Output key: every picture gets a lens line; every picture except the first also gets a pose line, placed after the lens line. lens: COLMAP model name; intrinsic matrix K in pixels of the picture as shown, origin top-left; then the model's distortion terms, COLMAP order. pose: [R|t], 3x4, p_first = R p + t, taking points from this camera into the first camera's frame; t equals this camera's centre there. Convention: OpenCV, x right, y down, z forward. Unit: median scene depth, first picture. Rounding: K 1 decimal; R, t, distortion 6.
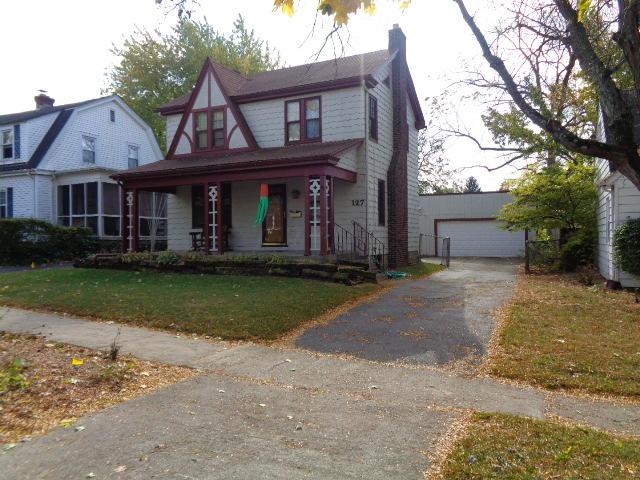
lens RADIAL K [[480.2, 0, 321.9], [0, 480.2, 240.0], [0, 0, 1]] dist [0.010808, -0.002283]
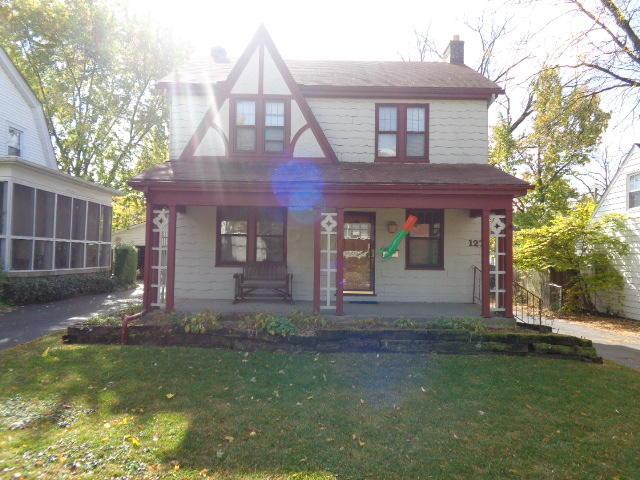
lens RADIAL K [[480.2, 0, 318.8], [0, 480.2, 239.4], [0, 0, 1]] dist [0.010808, -0.002283]
pose [[0.900631, 0.037539, 0.432960, -0.478638], [-0.023003, 0.998984, -0.038764, -0.043554], [-0.433976, 0.024953, 0.900579, 0.364443]]
